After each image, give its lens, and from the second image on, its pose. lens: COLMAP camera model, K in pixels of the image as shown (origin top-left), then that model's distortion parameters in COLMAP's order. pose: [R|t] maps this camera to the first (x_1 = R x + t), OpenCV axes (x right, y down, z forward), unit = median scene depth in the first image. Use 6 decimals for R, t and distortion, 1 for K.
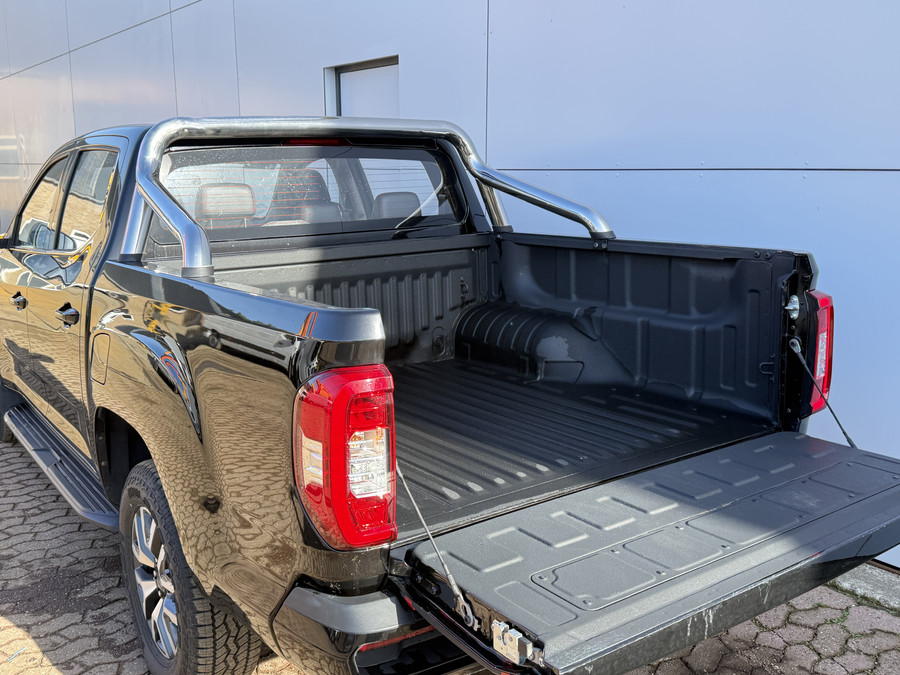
lens RADIAL K [[881.3, 0, 450.0], [0, 881.3, 337.5], [0, 0, 1]] dist [0.172447, -0.275651]
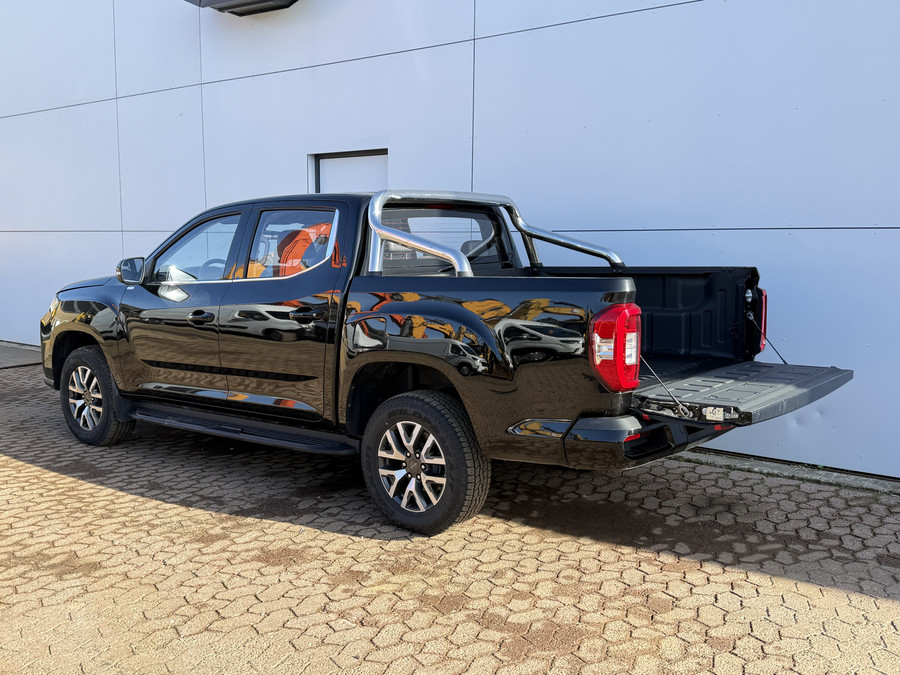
lens RADIAL K [[898.4, 0, 450.0], [0, 898.4, 337.5], [0, 0, 1]] dist [0.180881, -0.352673]
pose [[0.960921, -0.018323, 0.276214, -0.635051], [0.043587, 0.995375, -0.085604, 0.161004], [-0.273368, 0.094298, 0.957276, -0.555953]]
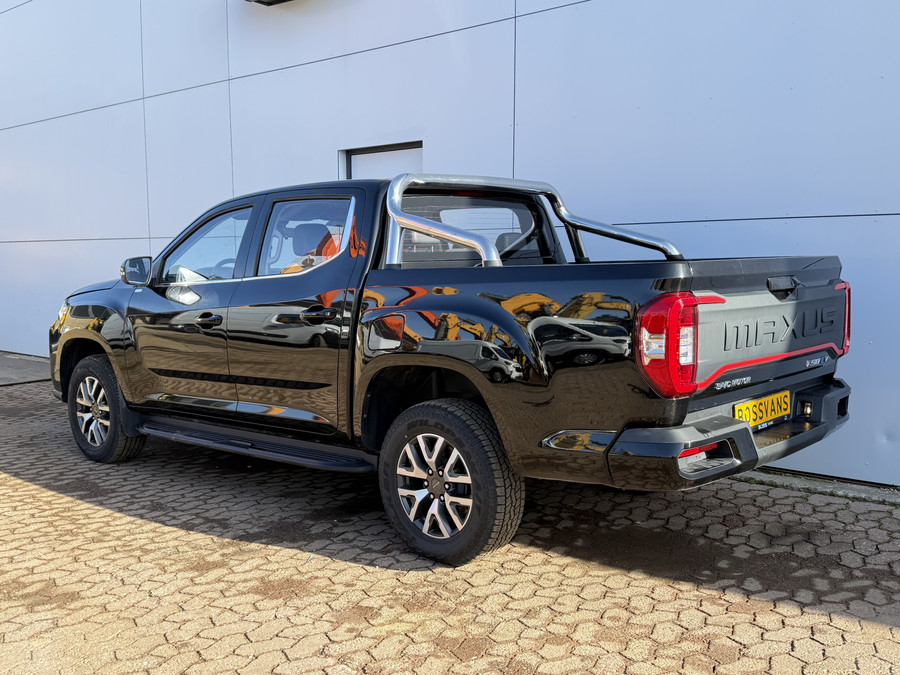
lens RADIAL K [[929.3, 0, 450.0], [0, 929.3, 337.5], [0, 0, 1]] dist [0.186501, -0.389617]
pose [[0.976488, -0.016932, 0.214907, -0.551086], [0.041306, 0.993135, -0.109439, 0.178808], [-0.211578, 0.115743, 0.970483, -0.426166]]
